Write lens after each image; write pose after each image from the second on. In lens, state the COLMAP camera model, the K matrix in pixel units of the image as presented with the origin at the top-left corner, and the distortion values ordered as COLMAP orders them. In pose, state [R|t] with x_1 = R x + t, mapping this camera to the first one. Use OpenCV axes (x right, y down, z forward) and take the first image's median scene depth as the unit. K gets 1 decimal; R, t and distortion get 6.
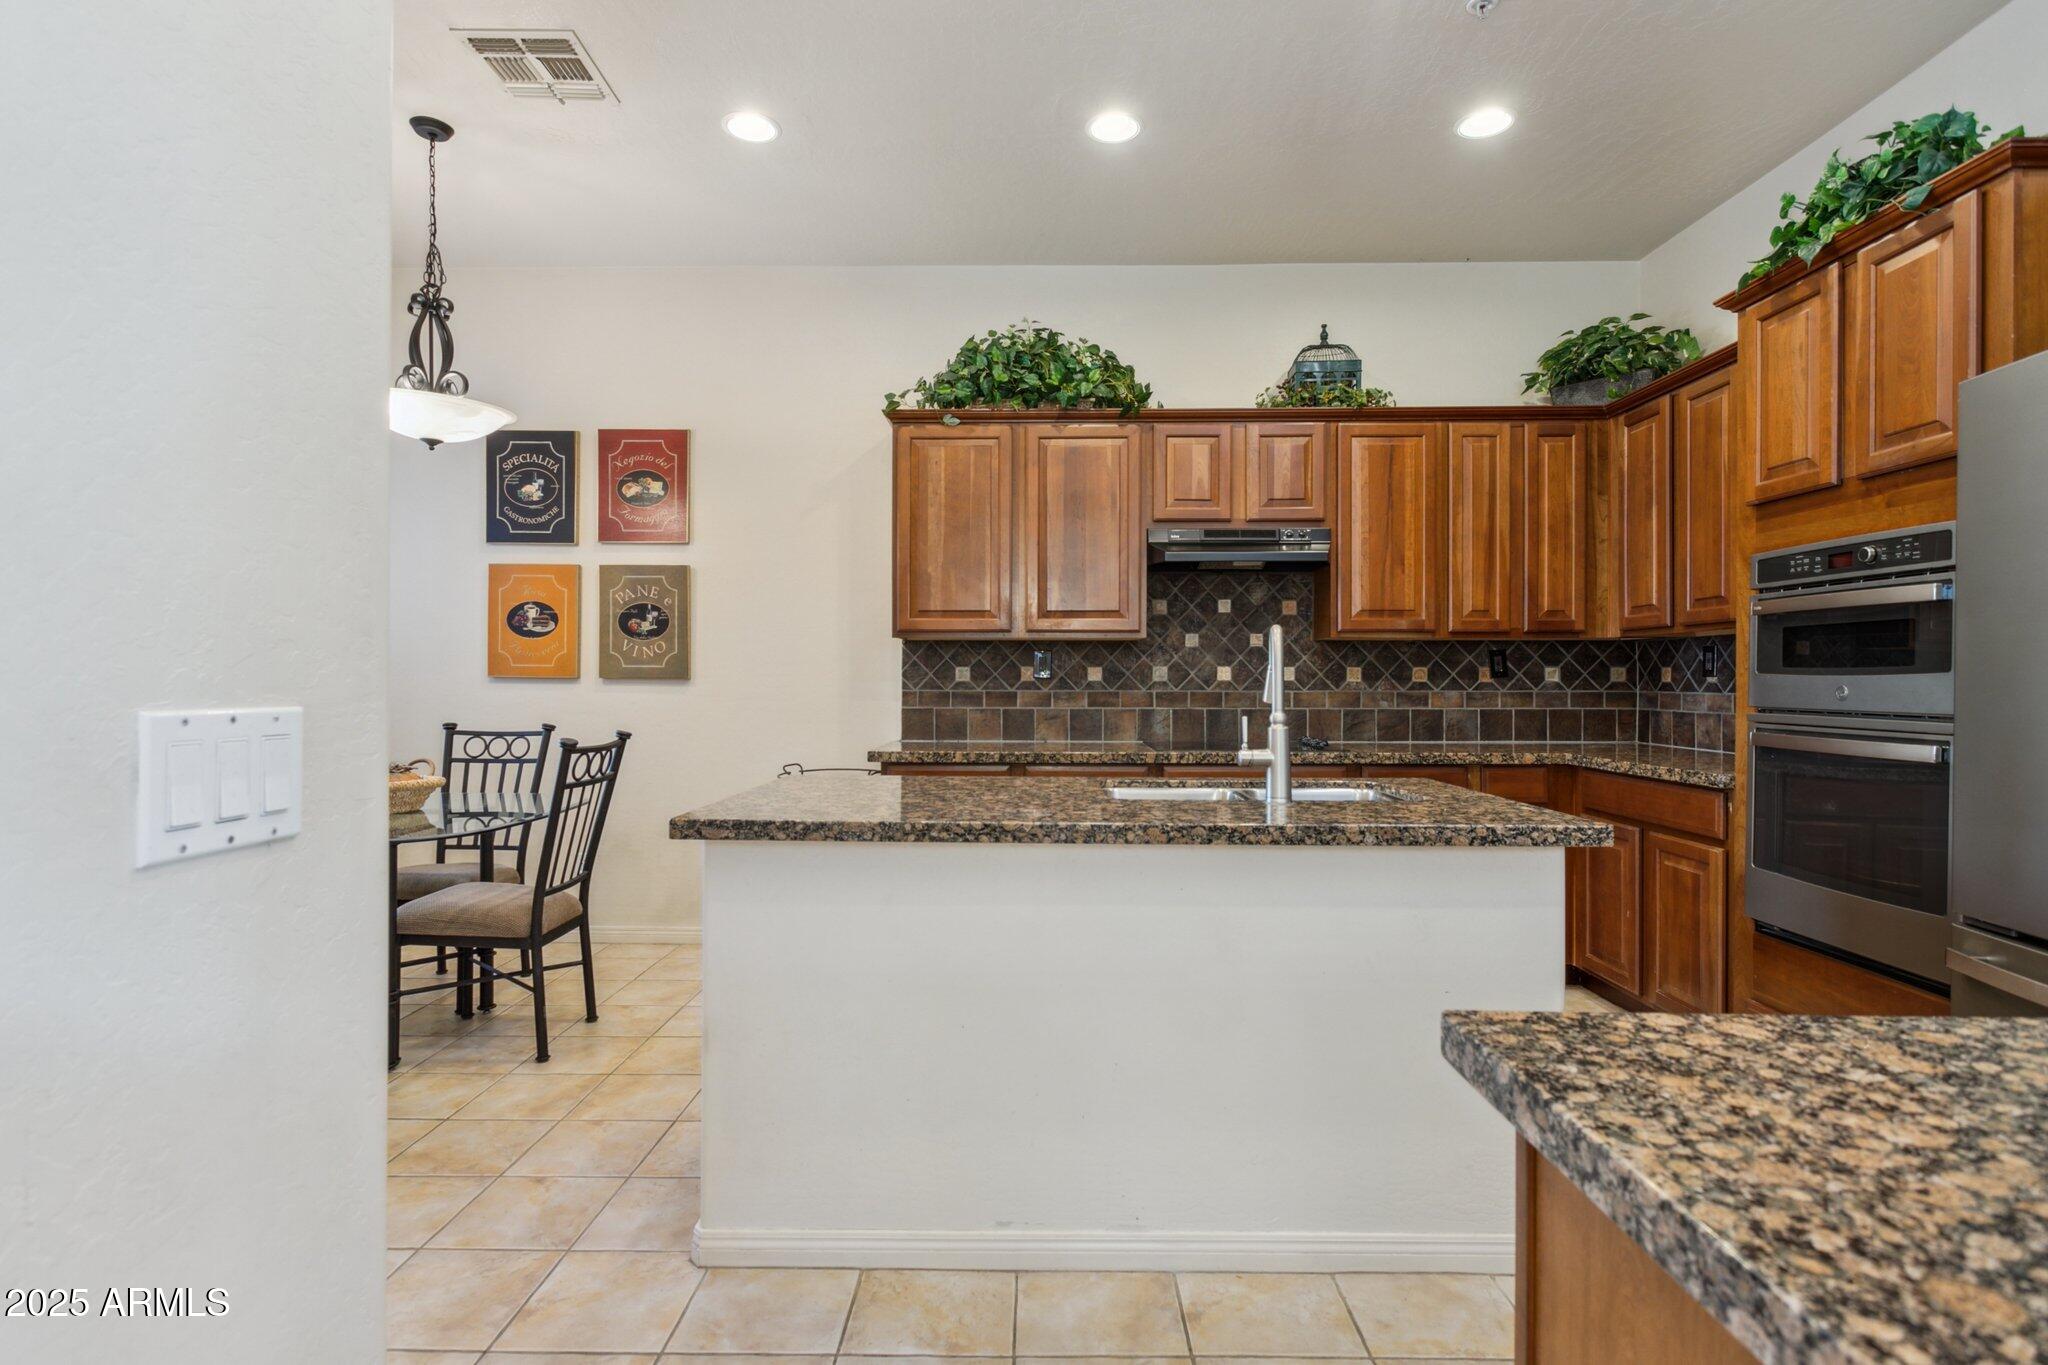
lens RADIAL K [[994.3, 0, 1023.5], [0, 994.3, 678.2], [0, 0, 1]] dist [-0.001167, 0.000364]
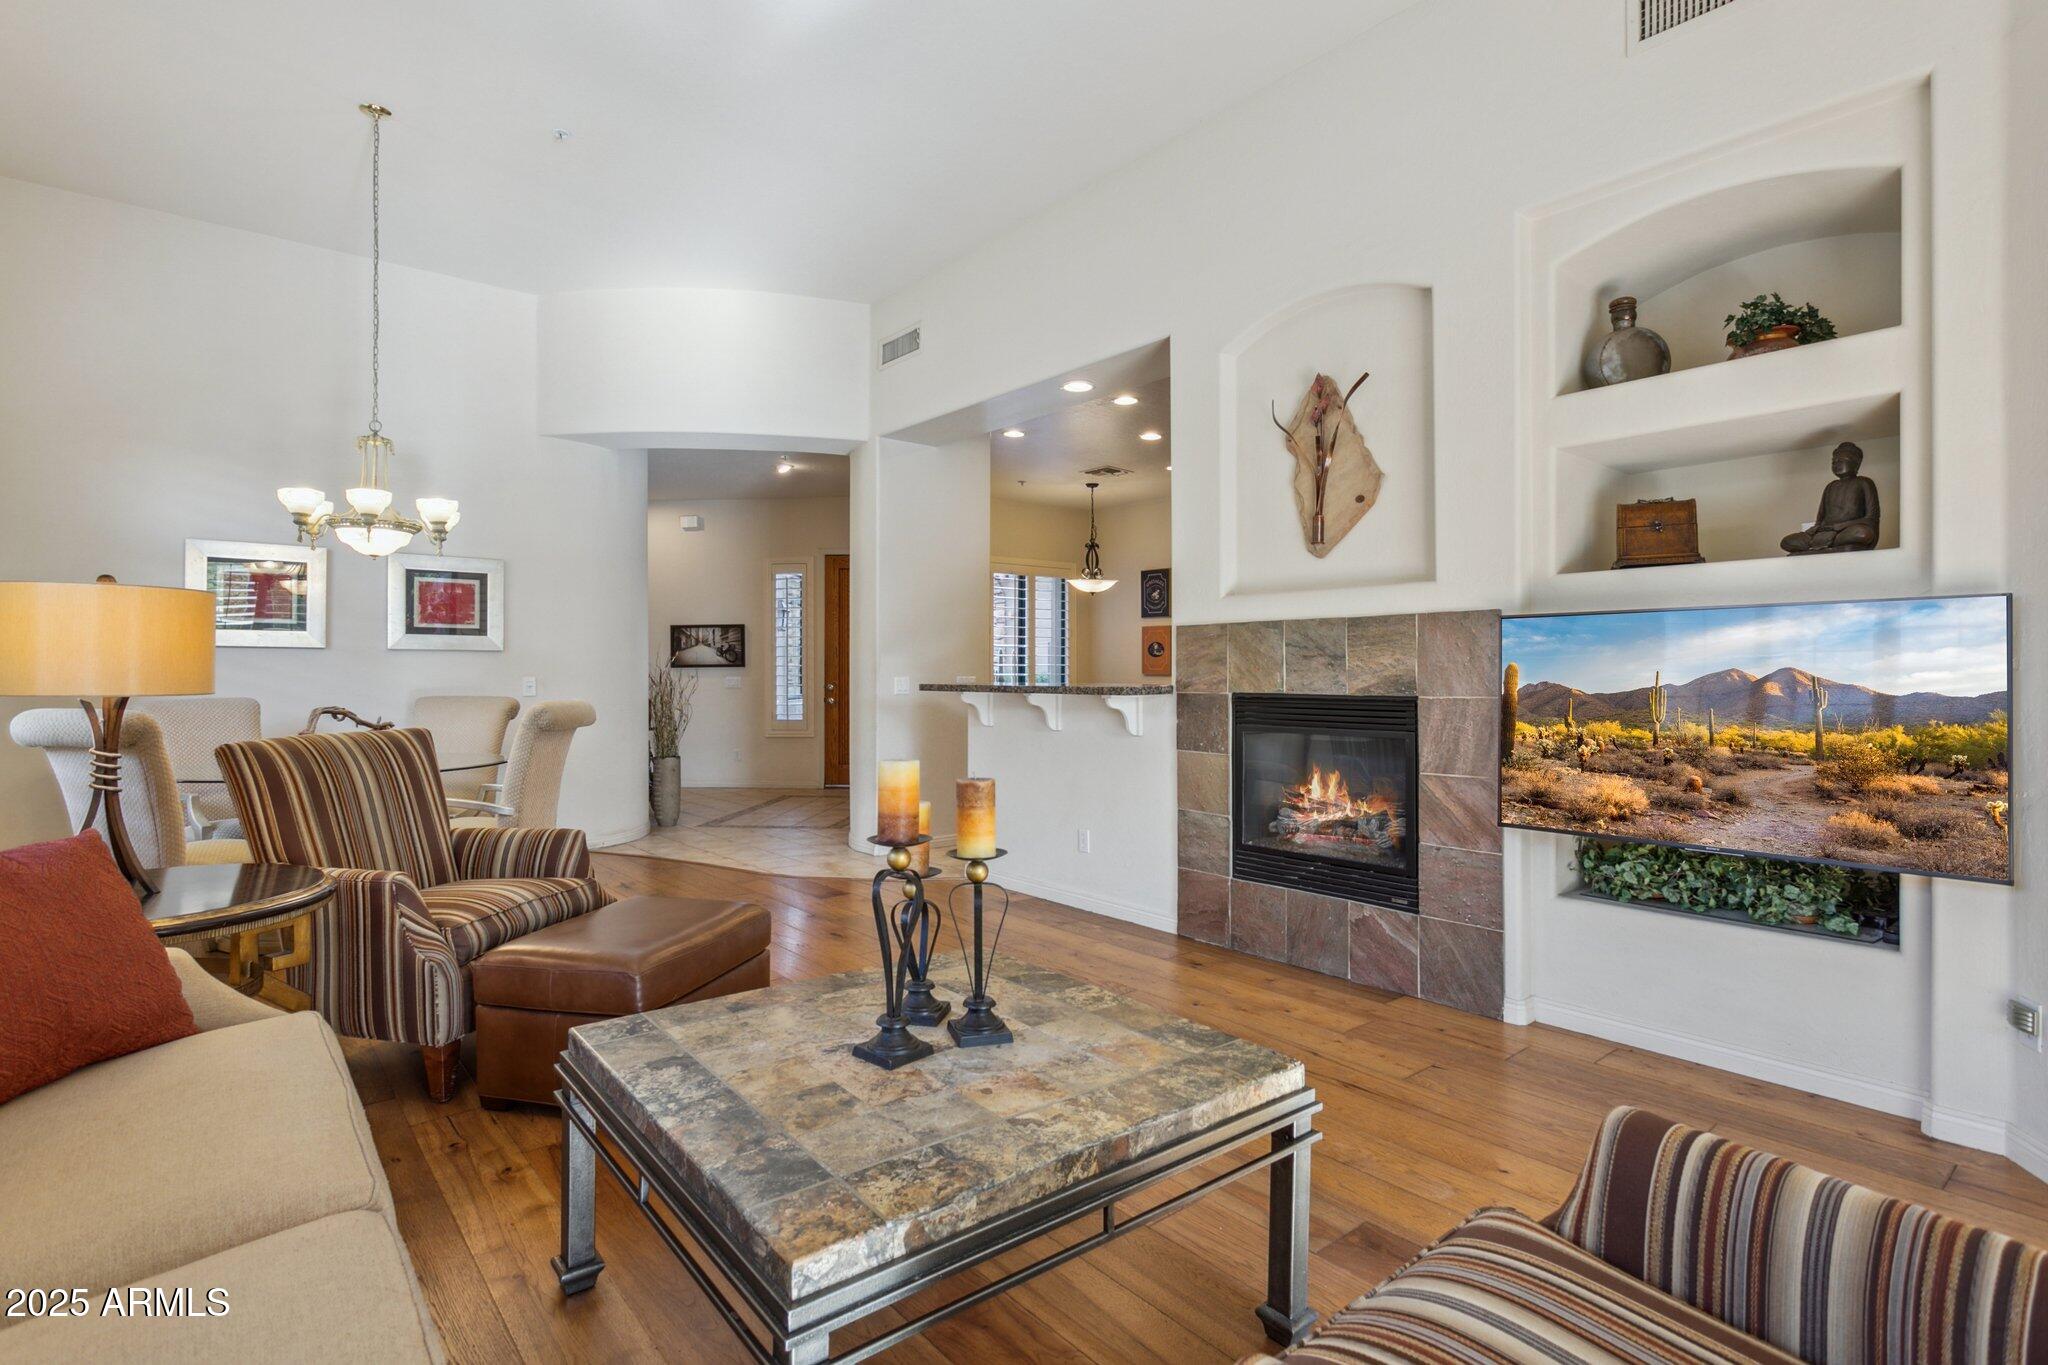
lens RADIAL K [[994.3, 0, 1021.3], [0, 994.3, 686.7], [0, 0, 1]] dist [-0.001167, 0.000364]
pose [[0.636720, 0.009333, -0.771039, 1.628980], [0.002022, 0.999903, 0.013773, -0.005680], [0.771093, -0.010329, 0.636639, -1.090767]]
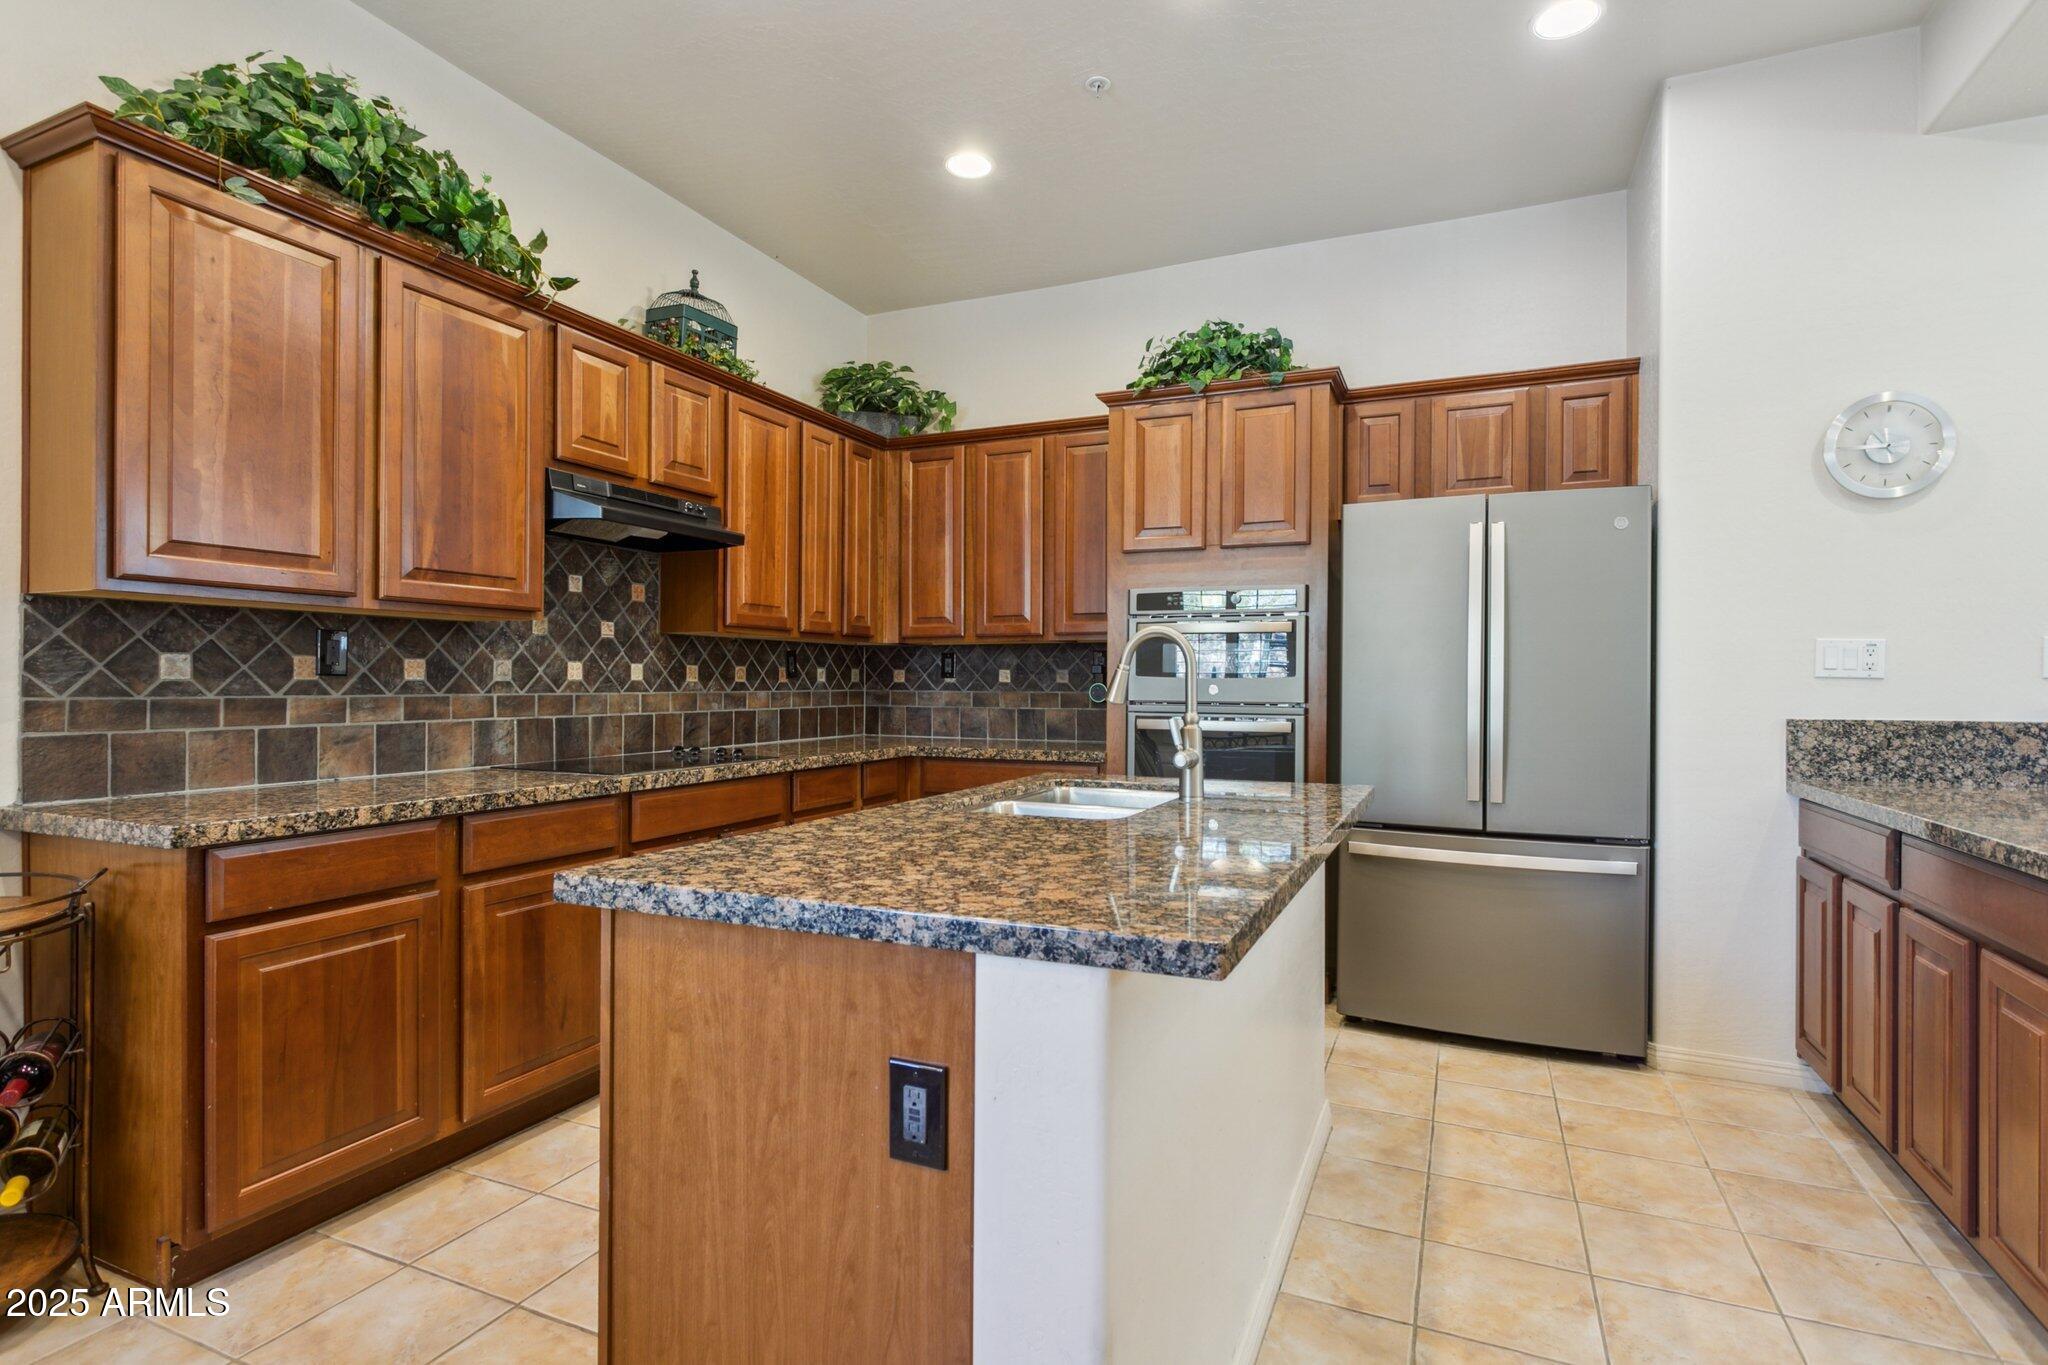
lens RADIAL K [[994.3, 0, 1021.7], [0, 994.3, 690.0], [0, 0, 1]] dist [-0.001167, 0.000364]
pose [[0.401744, -0.006792, 0.915727, -0.366129], [-0.004573, 0.999945, 0.009423, 0.001190], [-0.915740, -0.007973, 0.401691, 0.372263]]
